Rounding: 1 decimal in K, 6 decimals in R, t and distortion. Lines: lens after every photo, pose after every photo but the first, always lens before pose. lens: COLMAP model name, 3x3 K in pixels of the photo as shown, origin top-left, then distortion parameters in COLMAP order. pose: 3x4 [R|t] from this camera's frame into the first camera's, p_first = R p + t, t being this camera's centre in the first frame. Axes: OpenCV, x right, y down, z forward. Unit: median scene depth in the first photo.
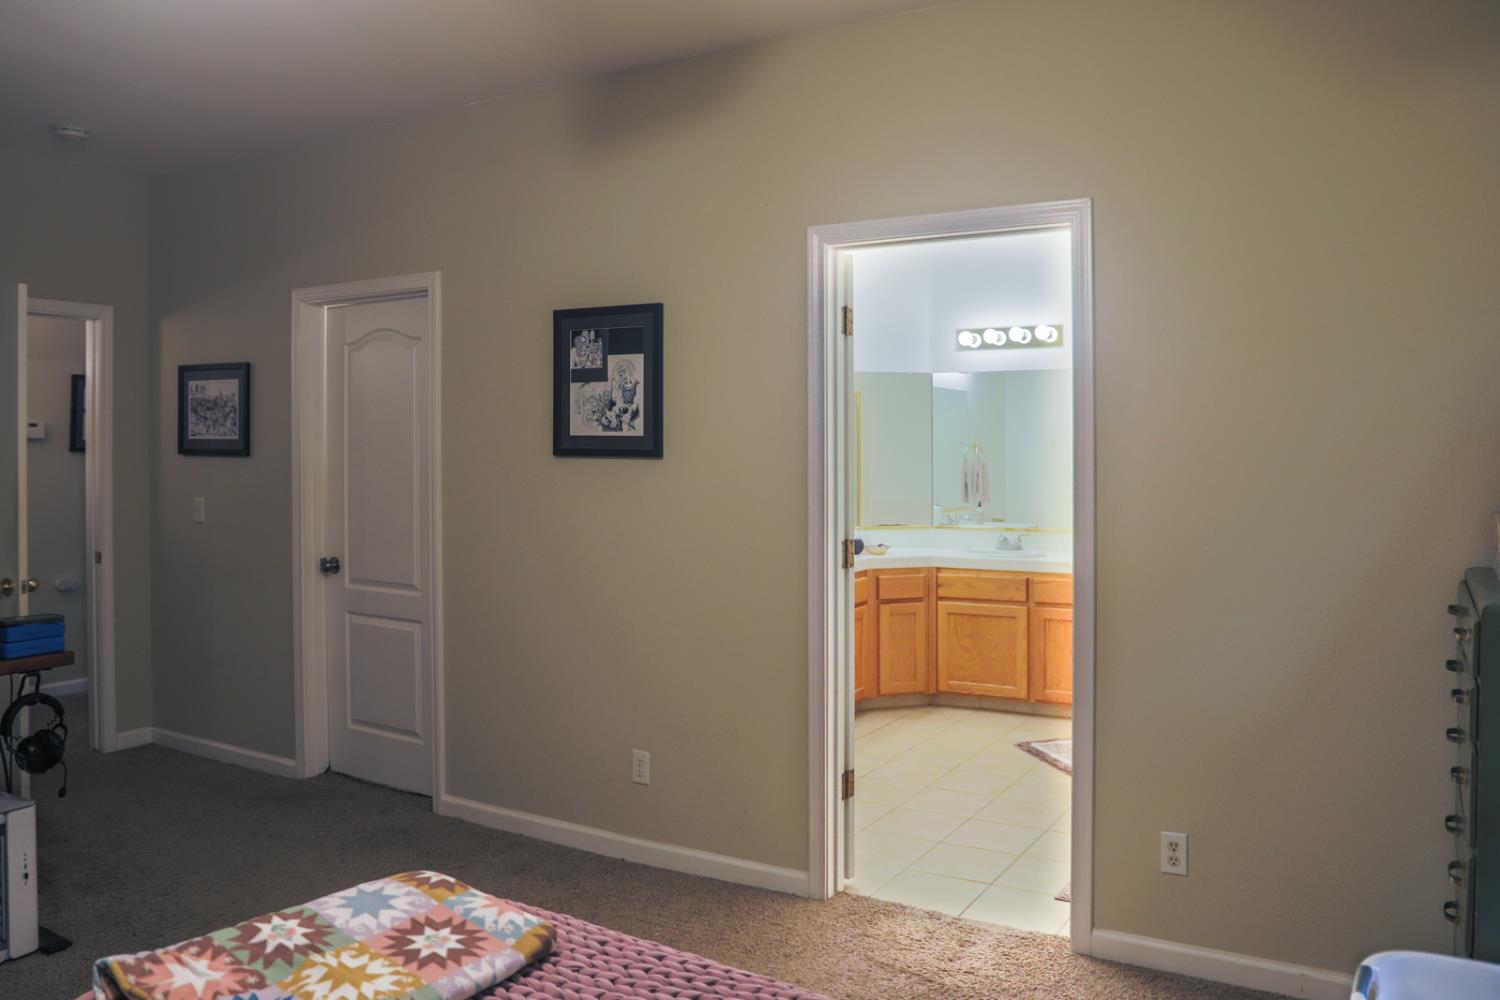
lens RADIAL K [[1053.0, 0, 751.6], [0, 1053.0, 481.8], [0, 0, 1]] dist [-0.114752, 0.000523]
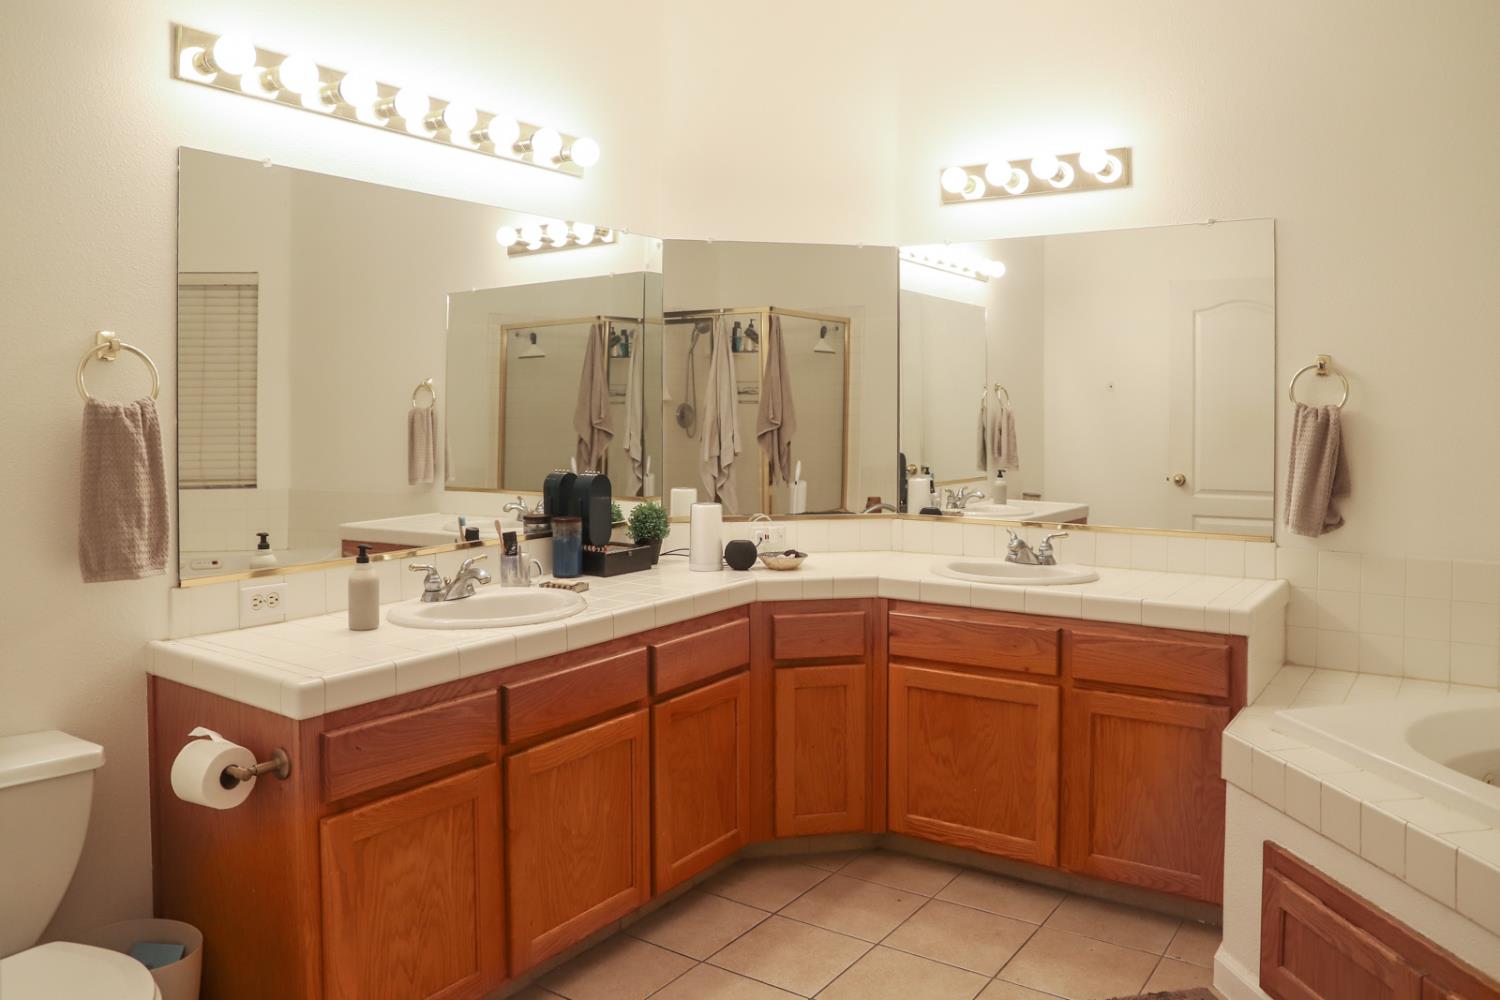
lens RADIAL K [[1065.2, 0, 749.3], [0, 1065.2, 452.5], [0, 0, 1]] dist [-0.113553, 0.000259]
pose [[0.998748, 0.005883, -0.049686, 0.133402], [-0.005409, 0.999939, 0.009678, 0.003421], [0.049740, -0.009397, 0.998718, 0.466916]]
